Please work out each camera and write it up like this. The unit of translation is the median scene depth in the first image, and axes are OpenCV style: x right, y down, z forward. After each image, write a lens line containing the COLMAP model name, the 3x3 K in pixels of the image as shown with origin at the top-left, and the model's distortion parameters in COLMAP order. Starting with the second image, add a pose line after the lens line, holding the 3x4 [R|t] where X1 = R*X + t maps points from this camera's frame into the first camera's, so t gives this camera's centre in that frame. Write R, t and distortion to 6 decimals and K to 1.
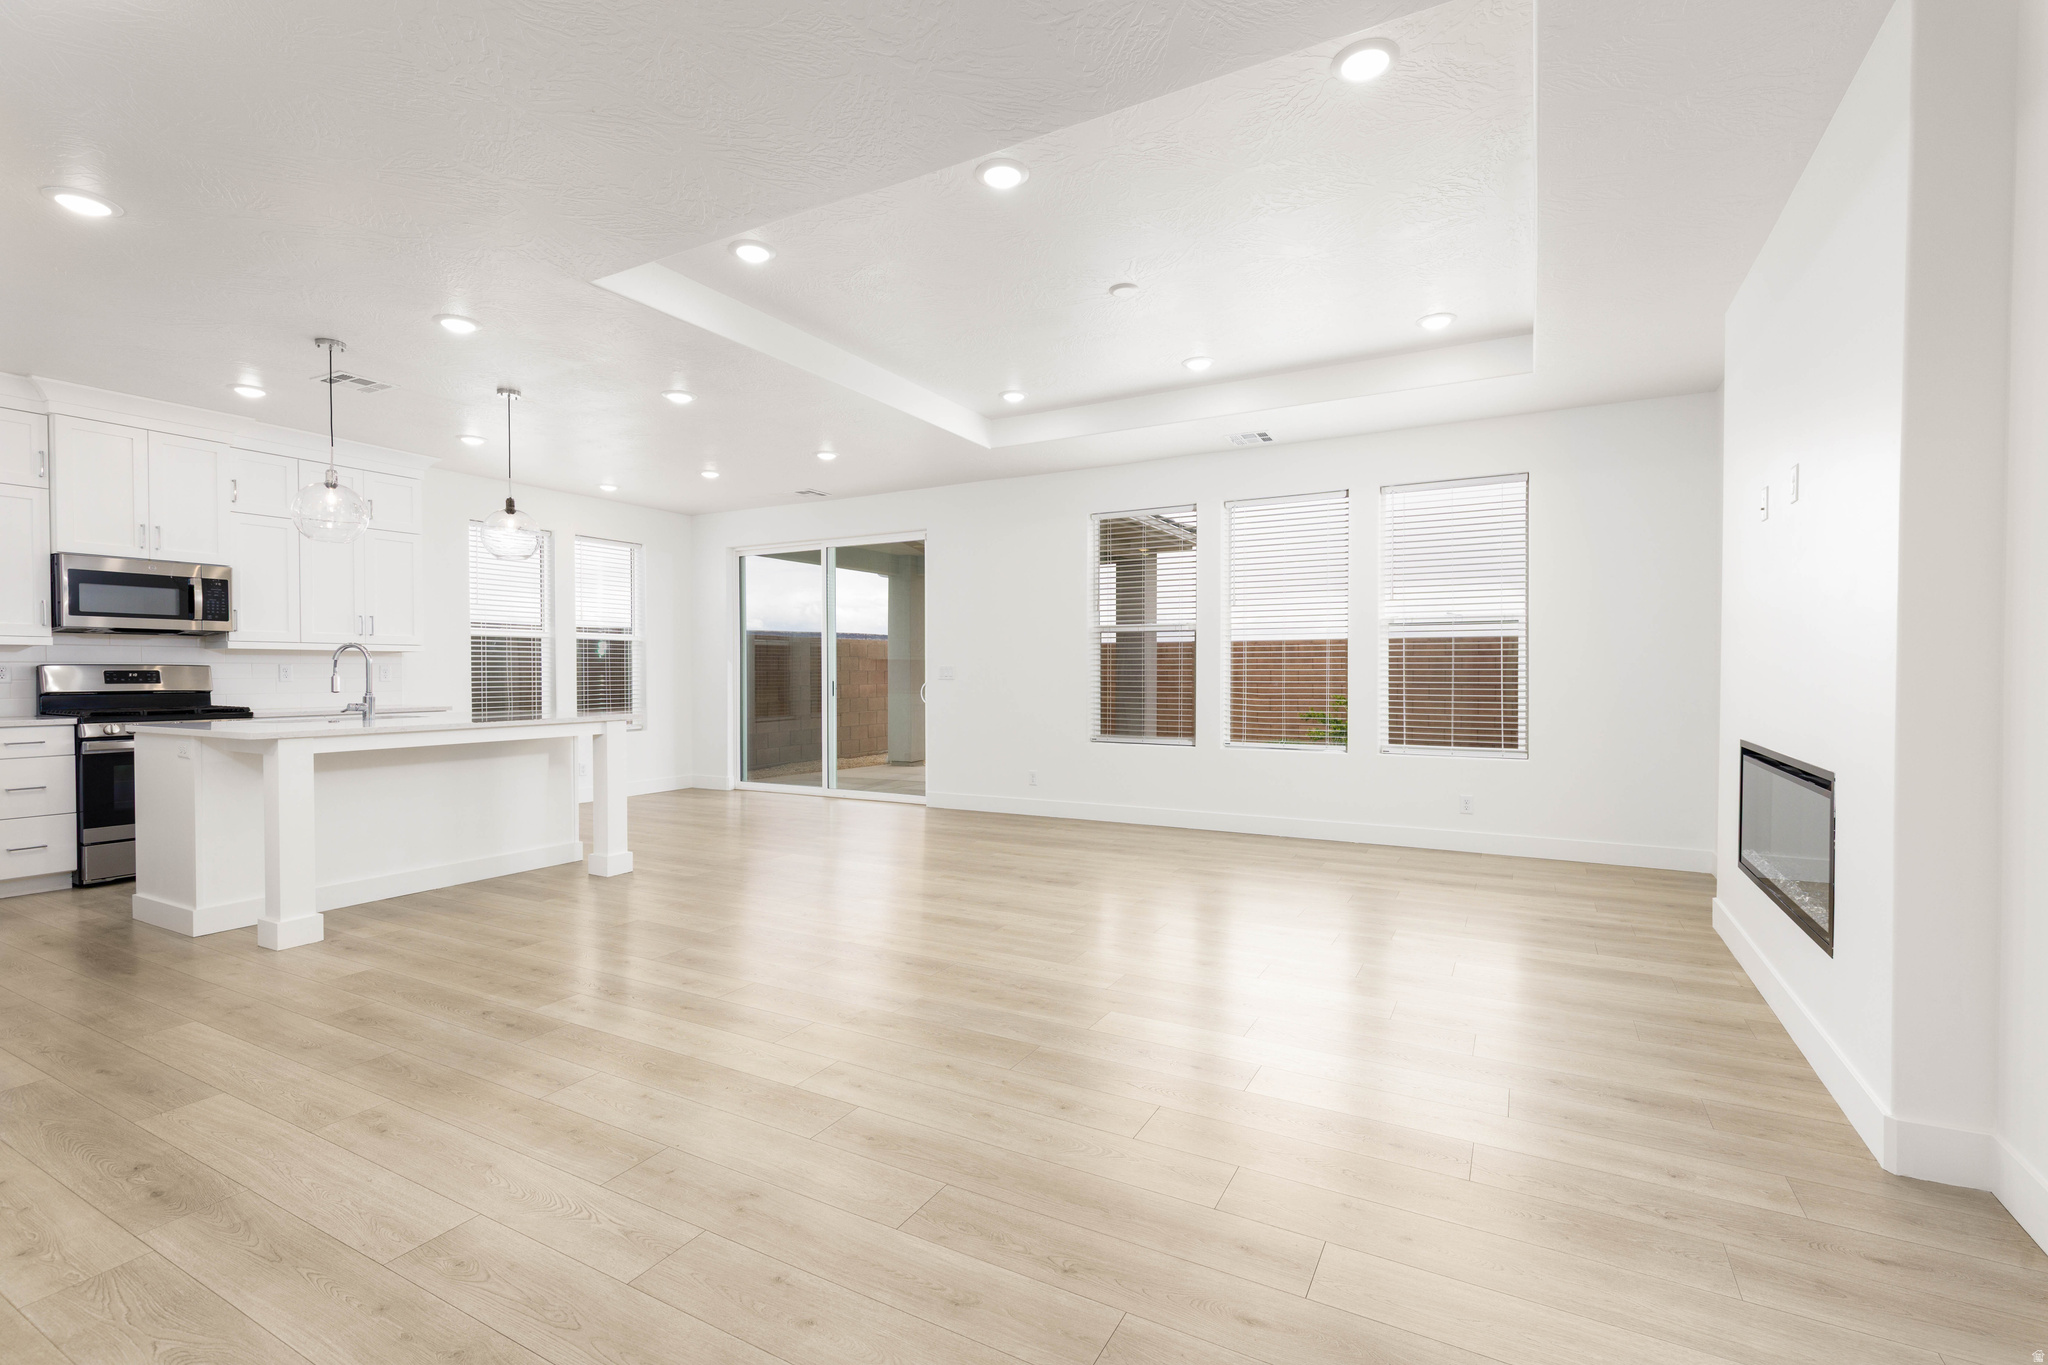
lens RADIAL K [[914.3, 0, 1025.3], [0, 914.3, 677.5], [0, 0, 1]] dist [0.005859, -0.000662]
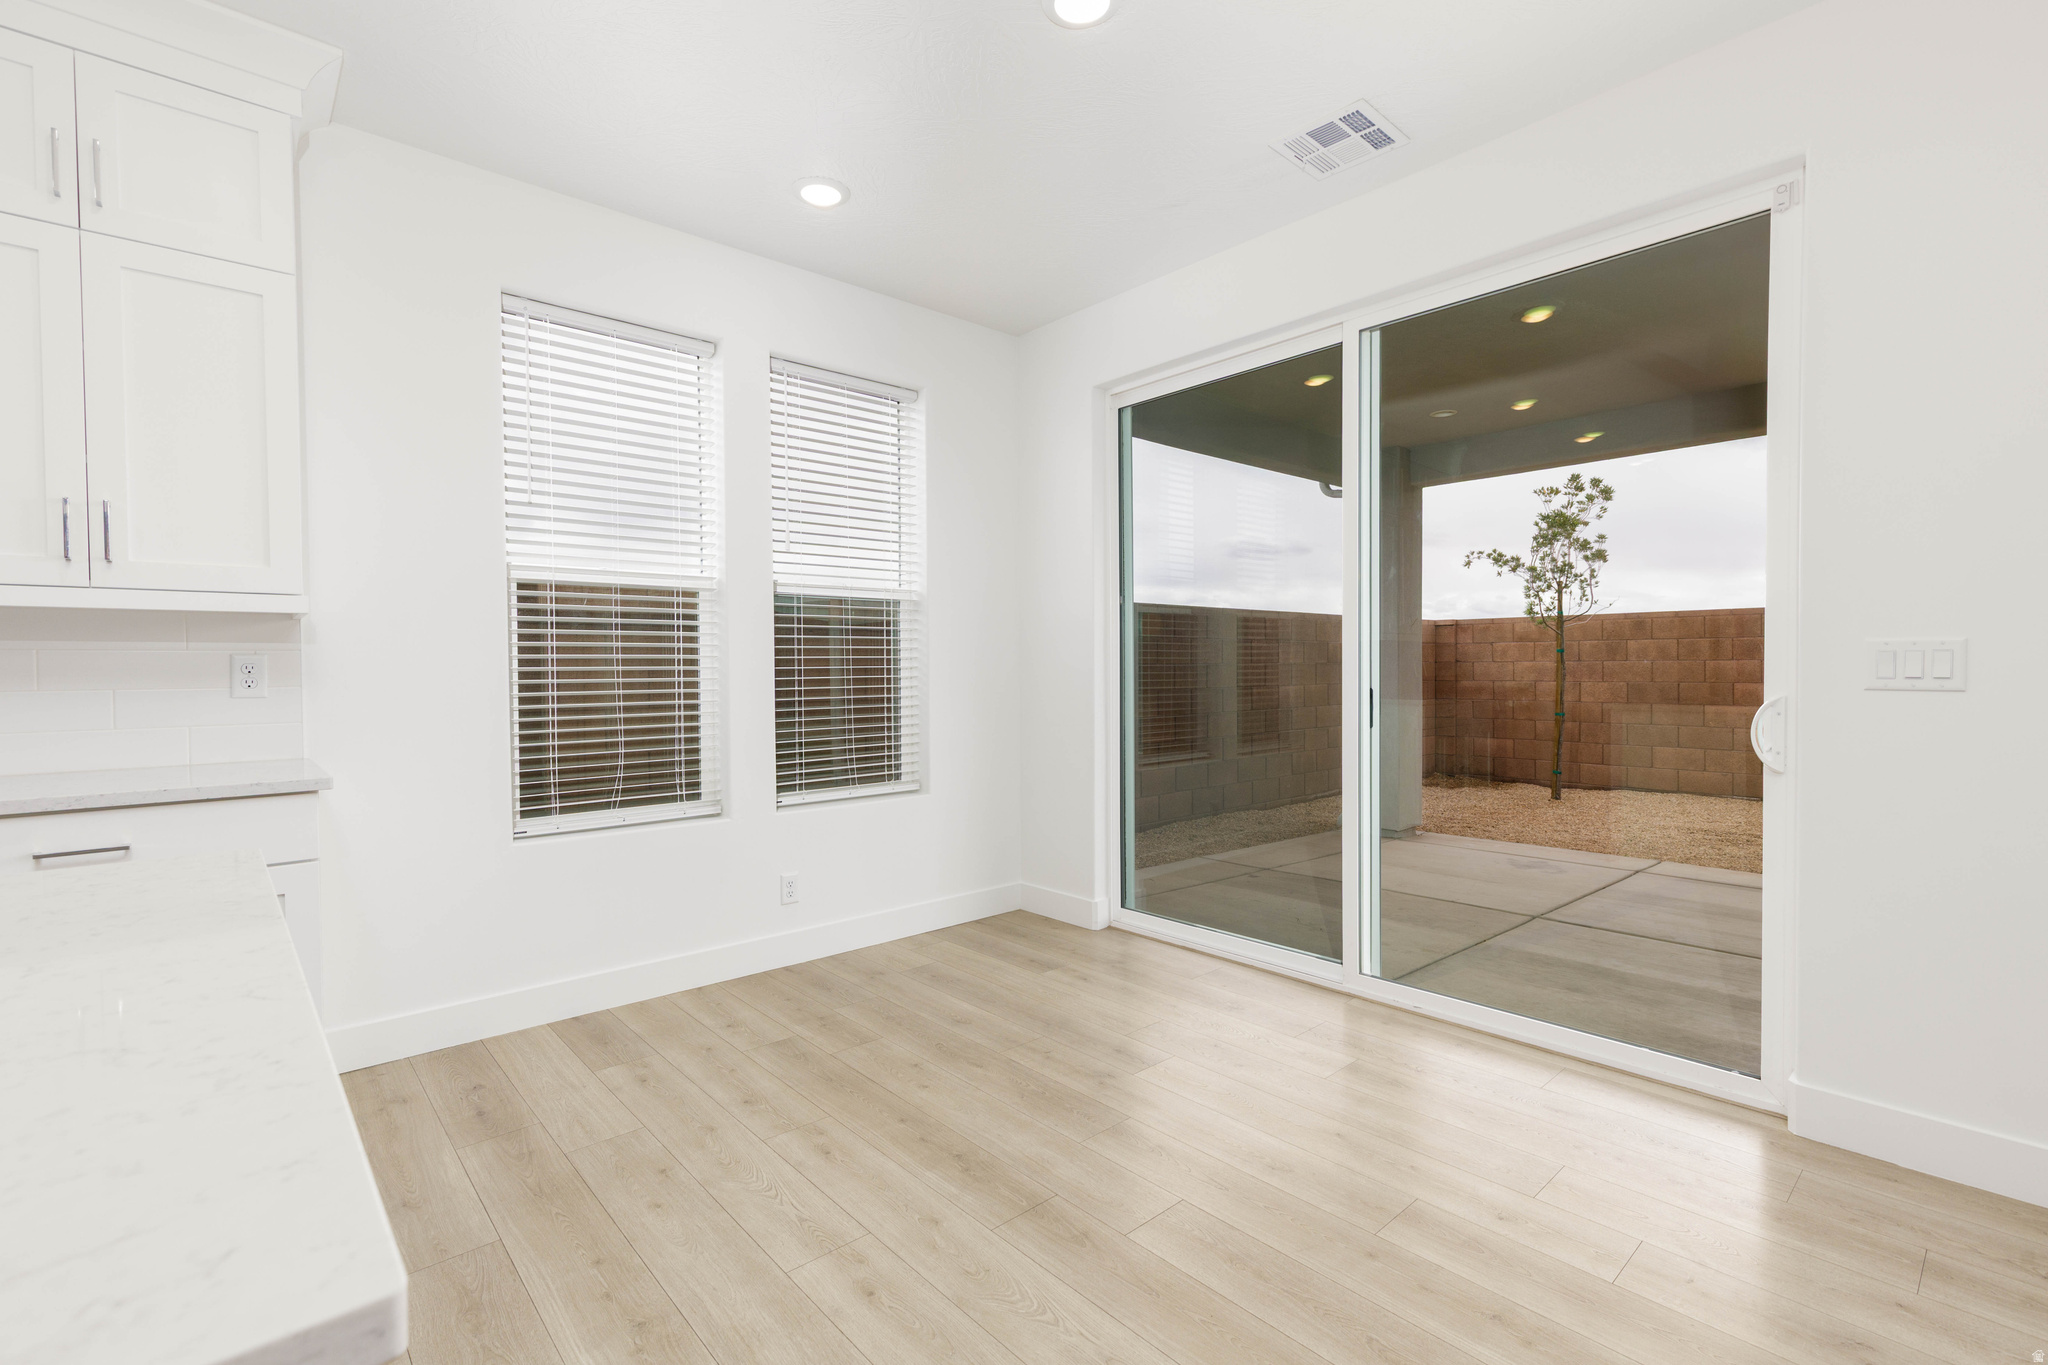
lens RADIAL K [[914.3, 0, 1038.7], [0, 914.3, 686.2], [0, 0, 1]] dist [0.005859, -0.000662]
pose [[0.948283, 0.005516, -0.317378, -0.343503], [-0.001386, 0.999911, 0.013239, -0.008306], [0.317423, -0.012114, 0.948207, 0.924687]]
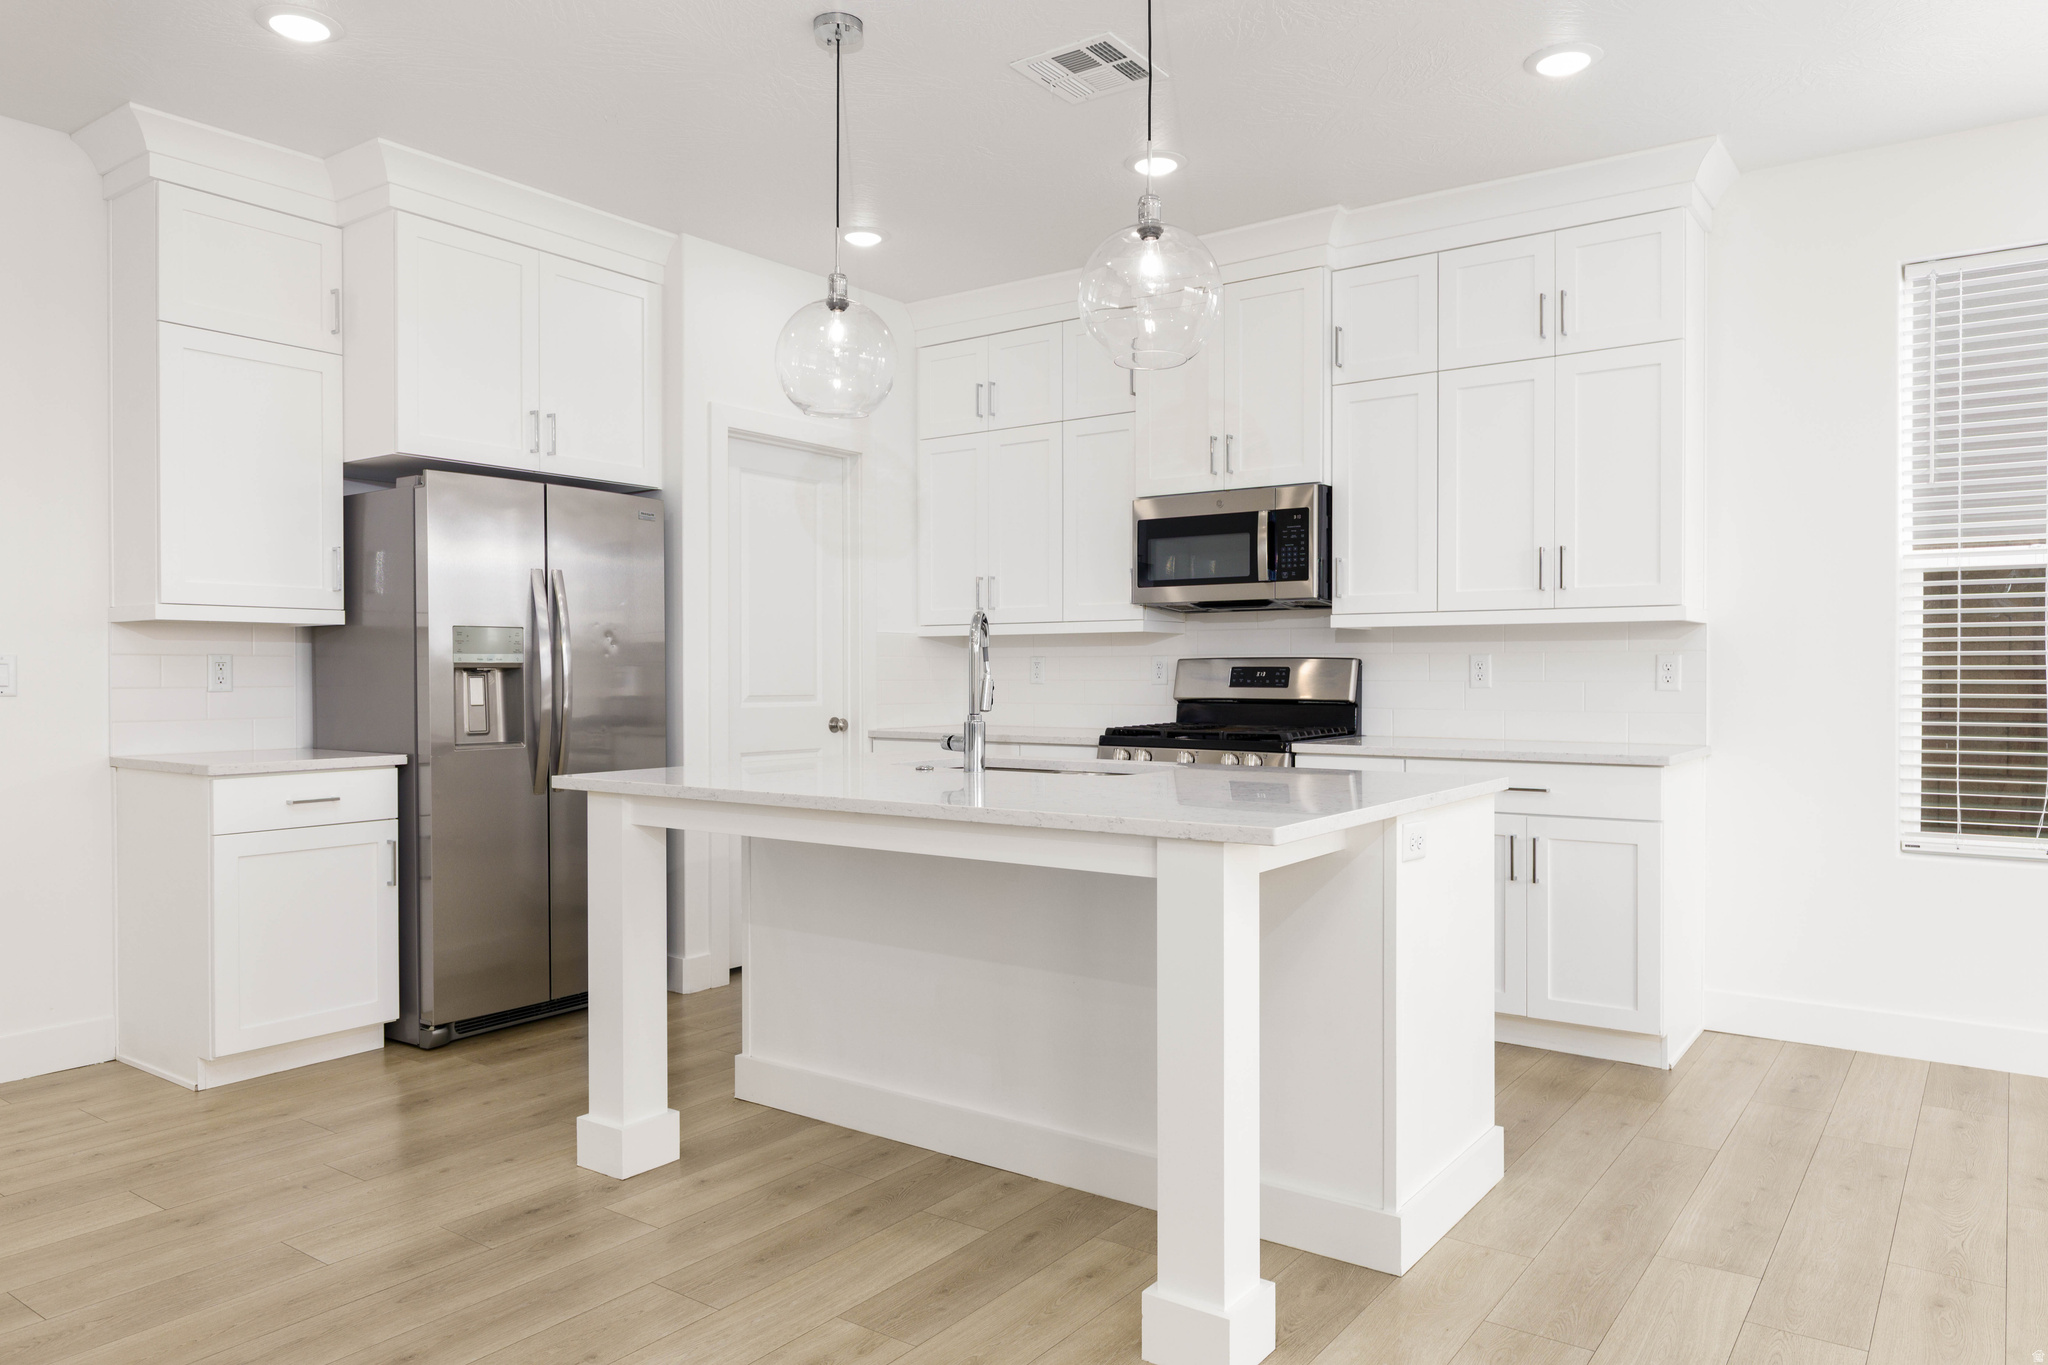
lens RADIAL K [[1368.2, 0, 1033.9], [0, 1368.2, 674.8], [0, 0, 1]] dist [0.004701, -0.000642]
pose [[-0.112275, 0.006269, -0.993657, -0.008663], [-0.008573, 0.999937, 0.007277, -0.007994], [0.993640, 0.009336, -0.112214, 0.949779]]
